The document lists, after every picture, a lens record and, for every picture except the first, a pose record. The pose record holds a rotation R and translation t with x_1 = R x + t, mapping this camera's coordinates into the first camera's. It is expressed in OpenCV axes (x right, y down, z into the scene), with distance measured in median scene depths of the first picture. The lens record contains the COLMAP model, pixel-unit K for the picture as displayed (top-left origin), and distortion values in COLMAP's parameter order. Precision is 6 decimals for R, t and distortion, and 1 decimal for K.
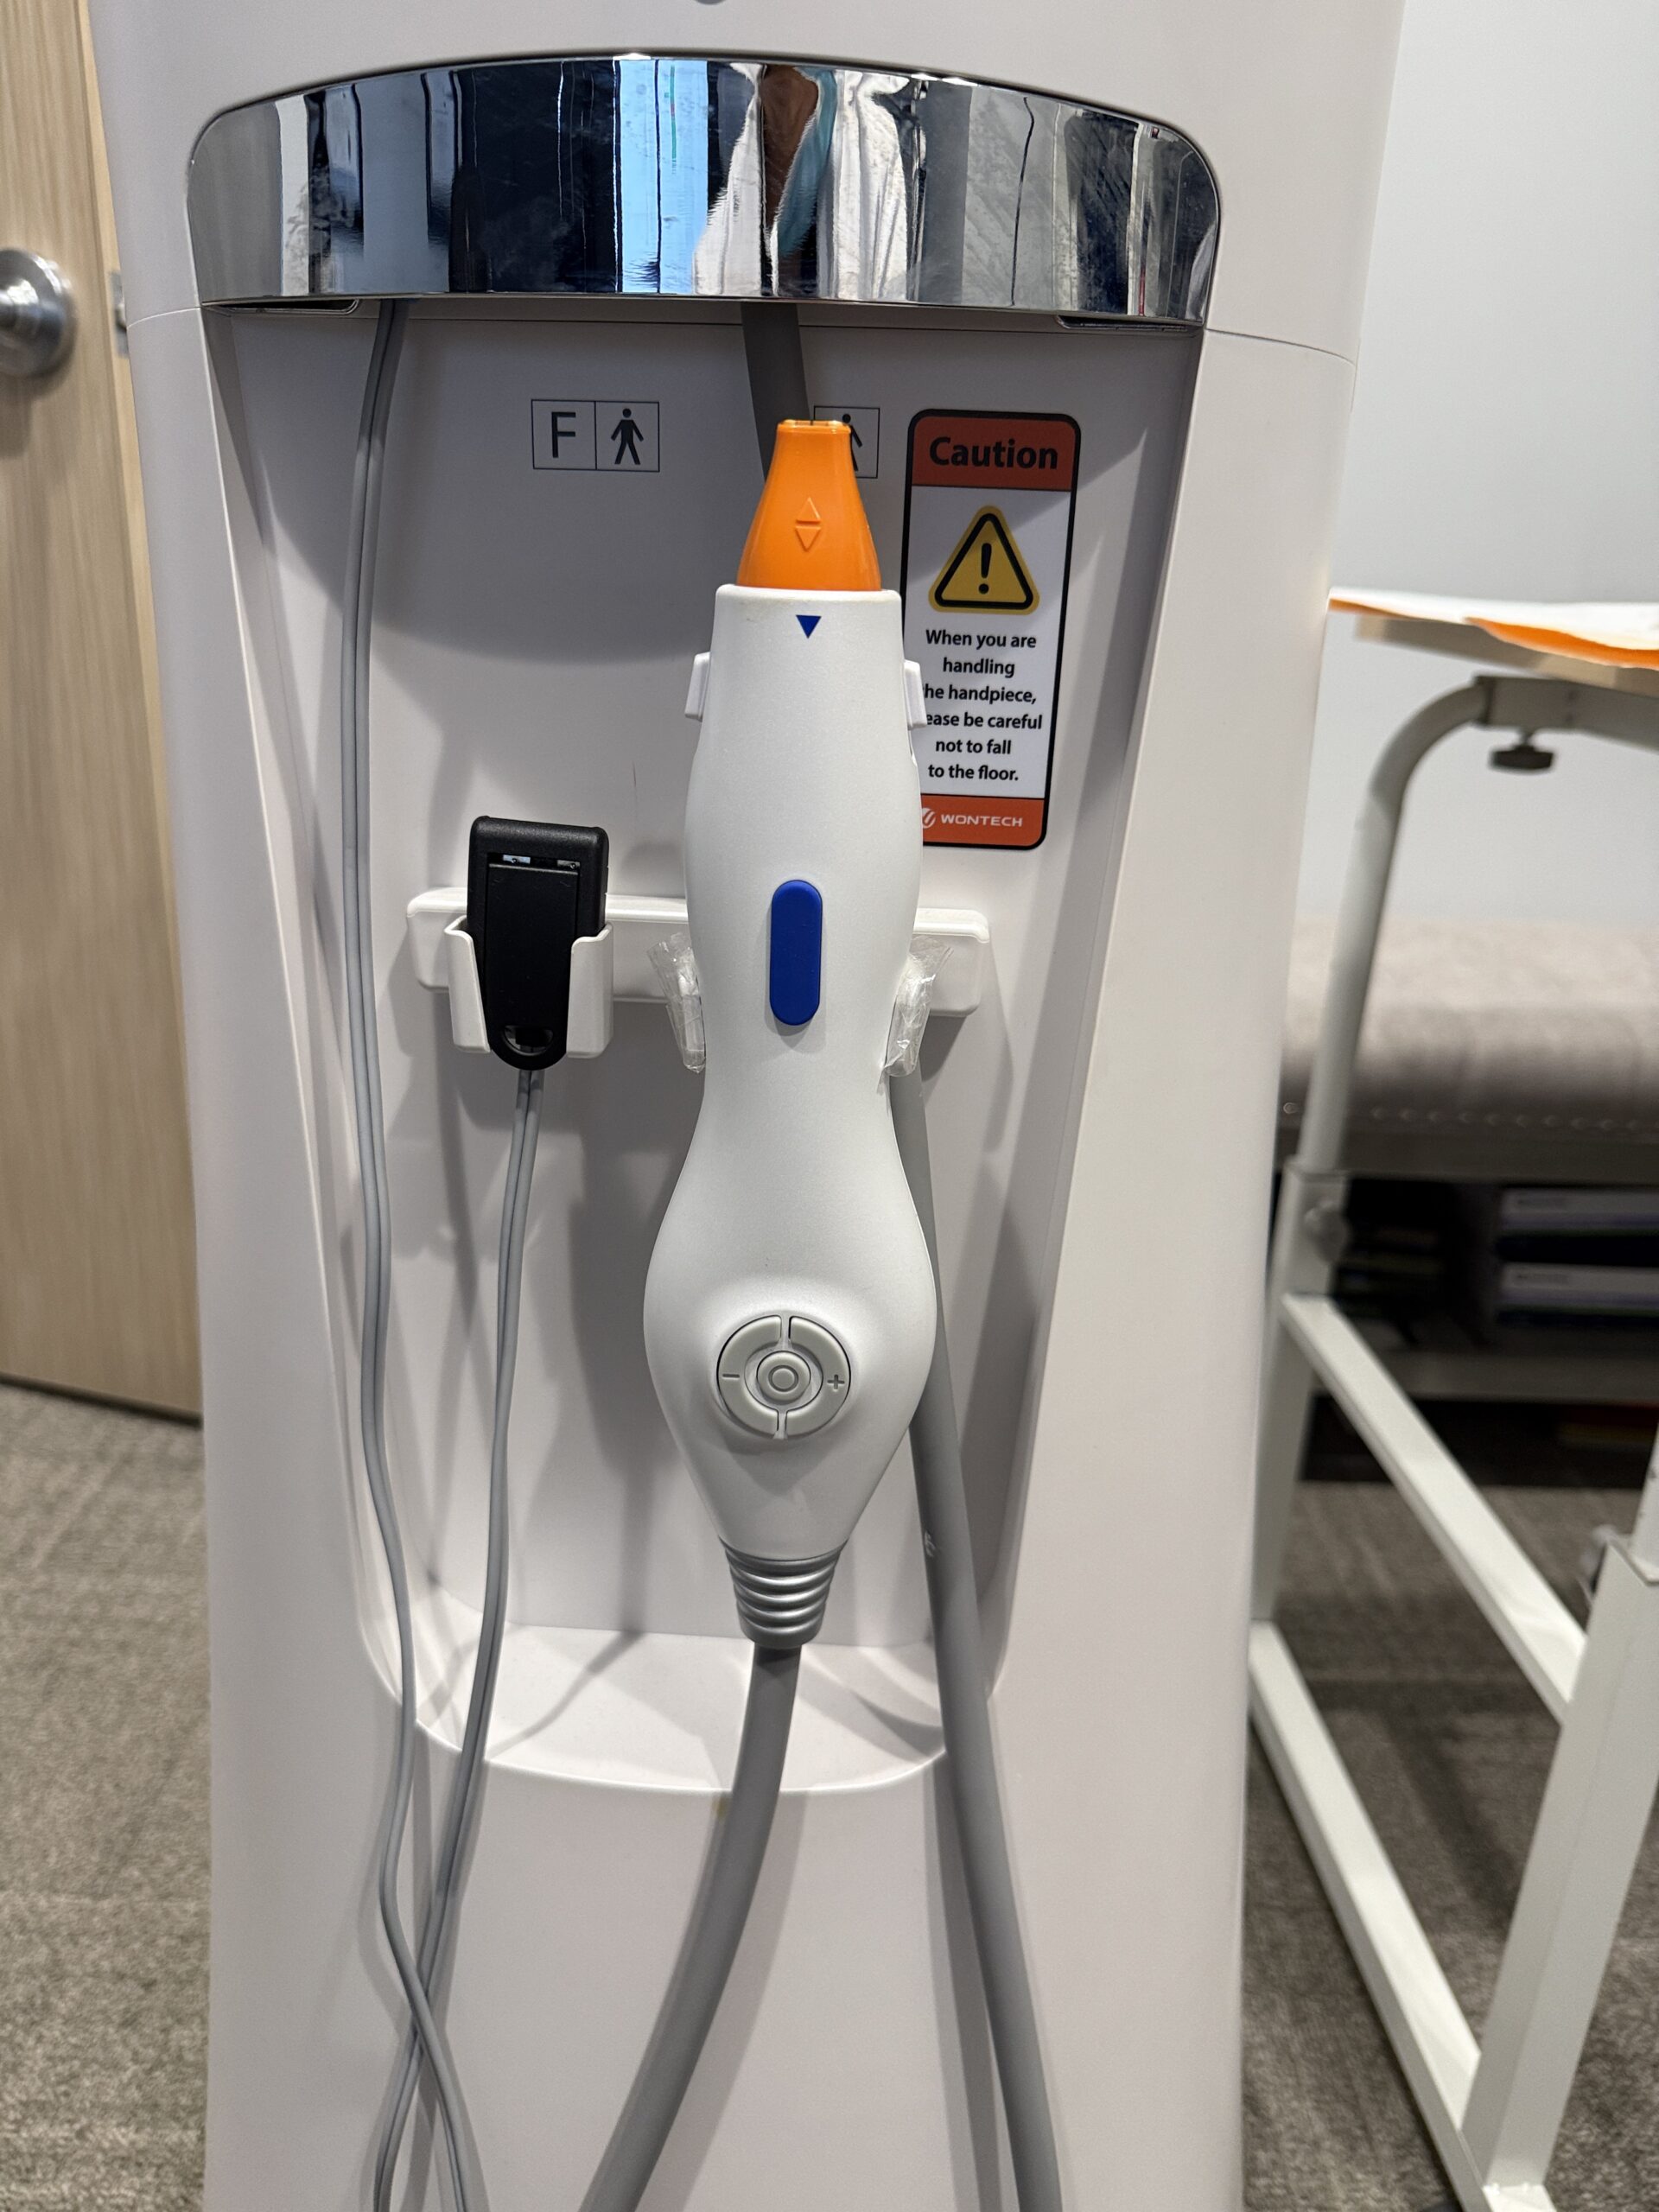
lens RADIAL K [[1578.2, 0, 818.6], [0, 1578.2, 1110.3], [0, 0, 1]] dist [-0.003054, -0.011266]
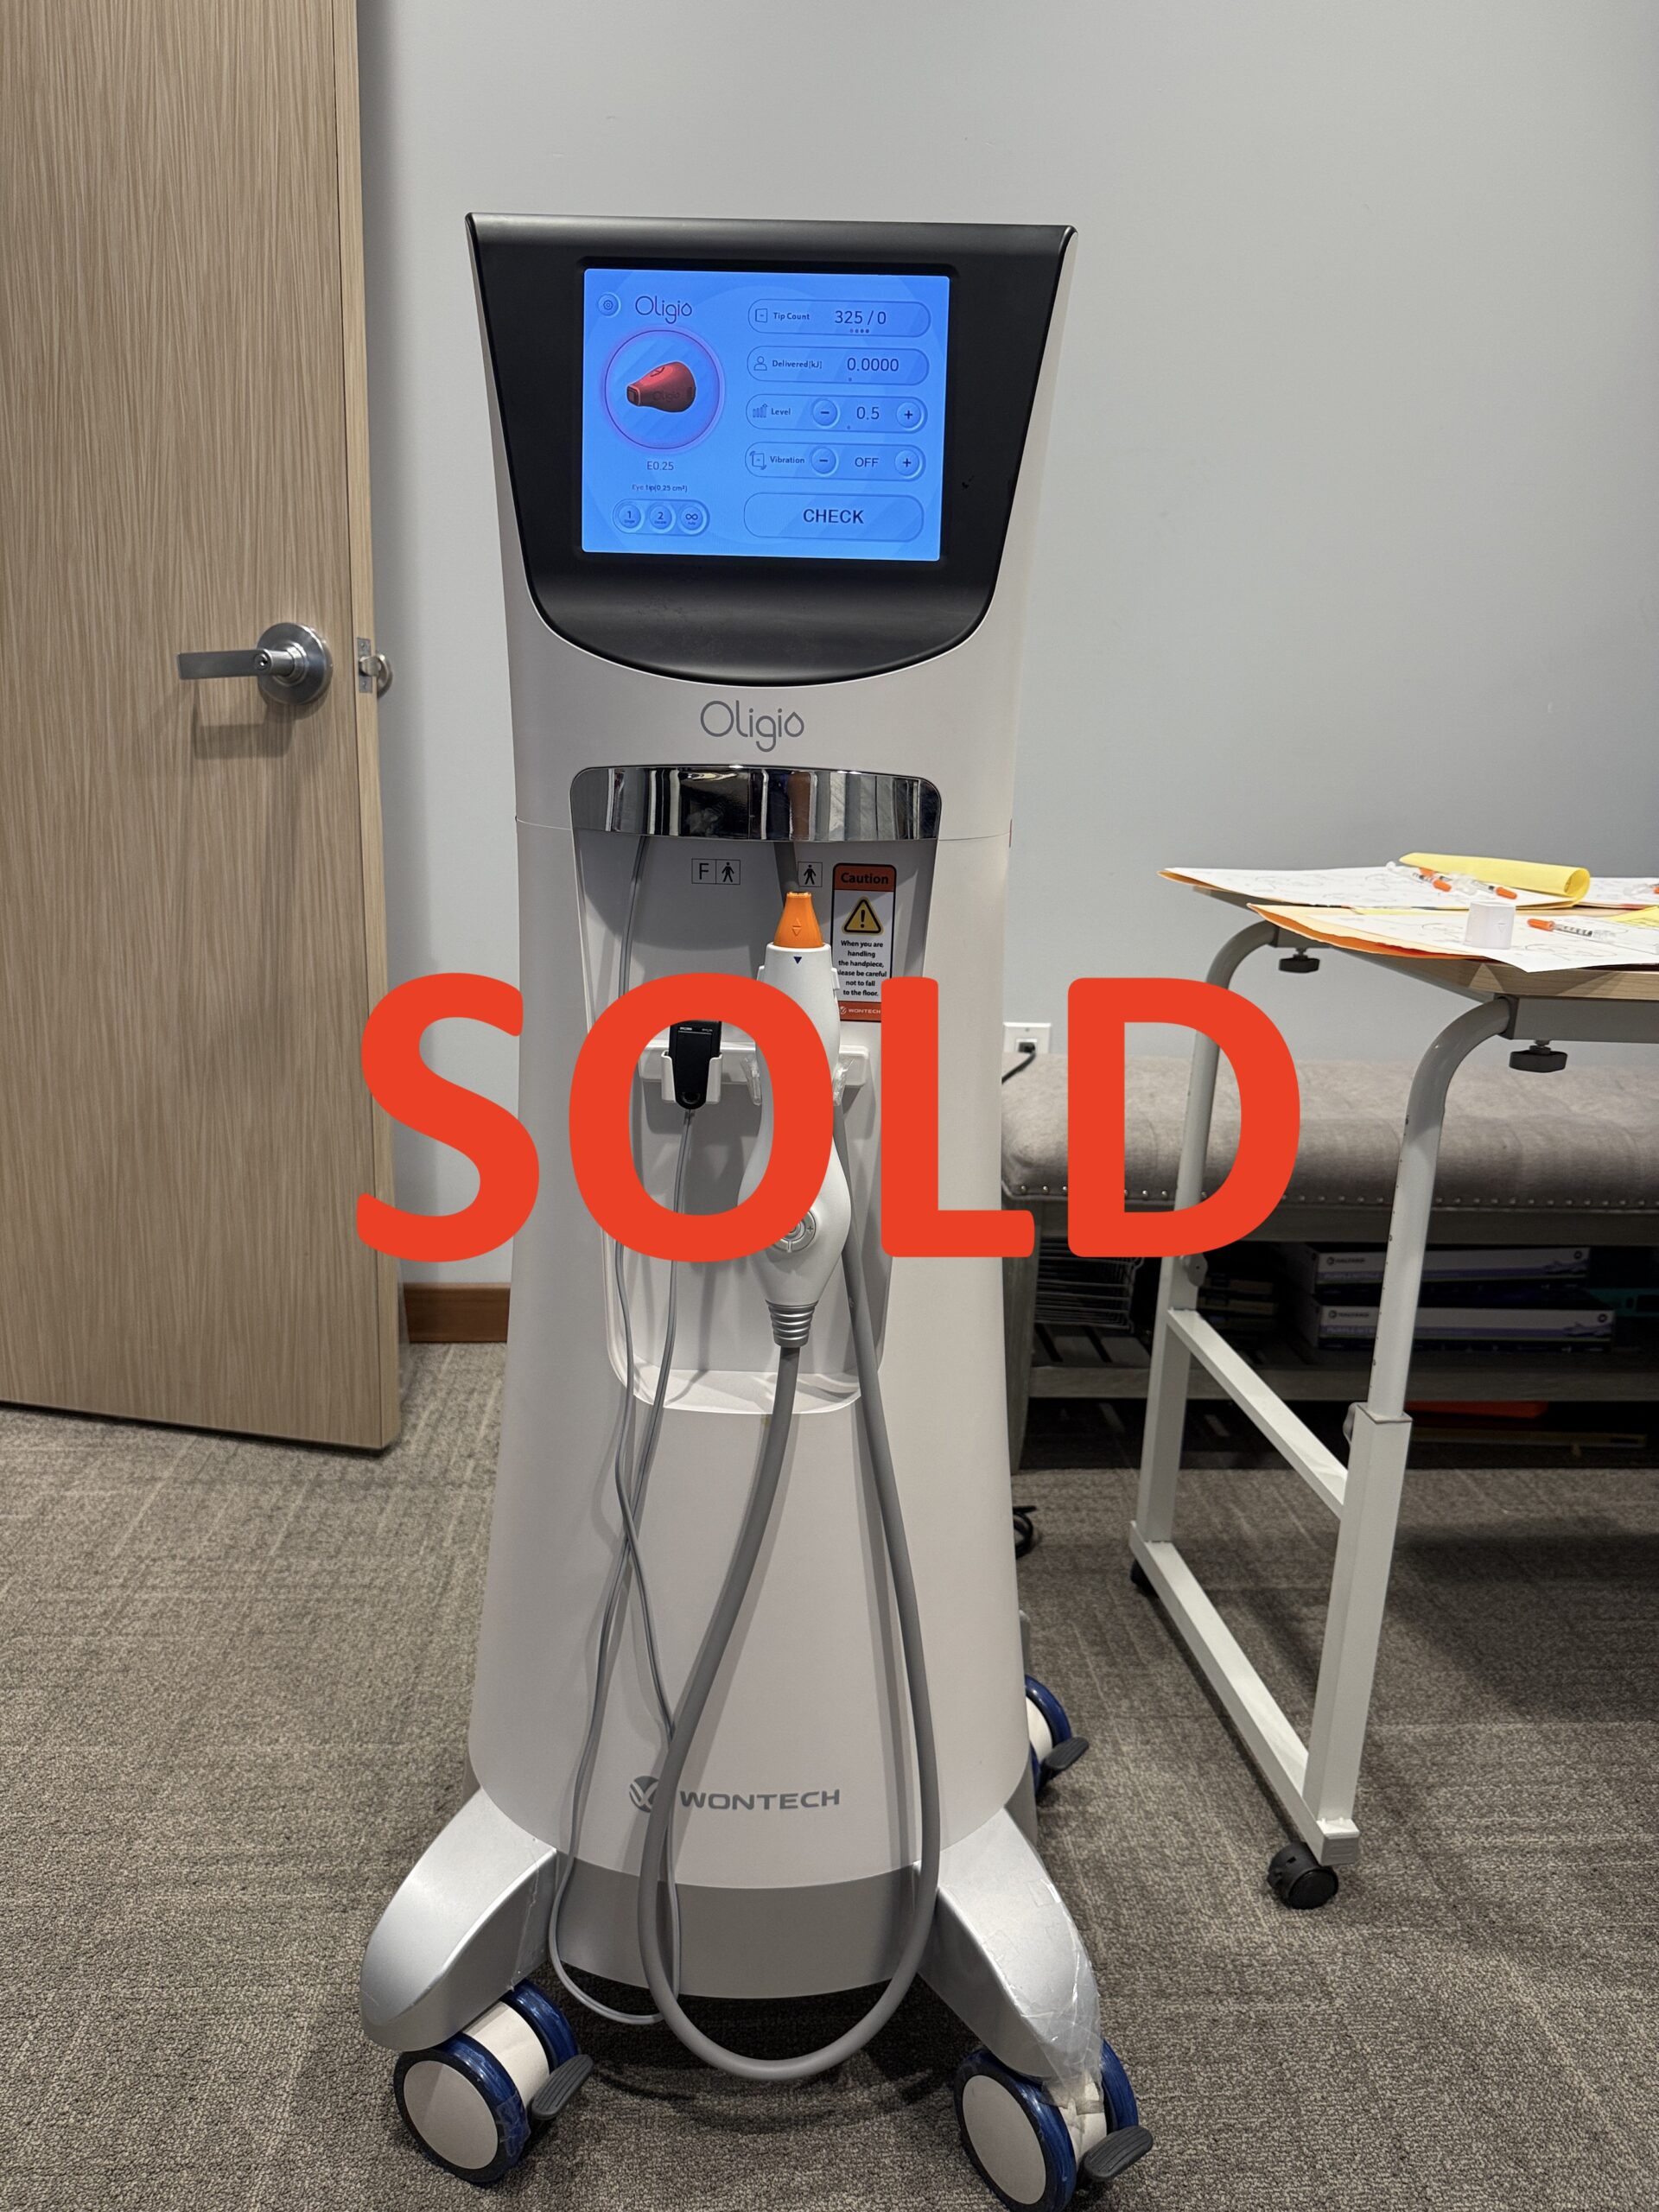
lens RADIAL K [[1548.8, 0, 823.3], [0, 1548.8, 1104.1], [0, 0, 1]] dist [-0.004224, -0.003355]
pose [[0.996625, -0.018404, 0.080004, -0.181862], [0.025851, 0.995324, -0.093071, 0.058866], [-0.077917, 0.094825, 0.992440, -0.558644]]
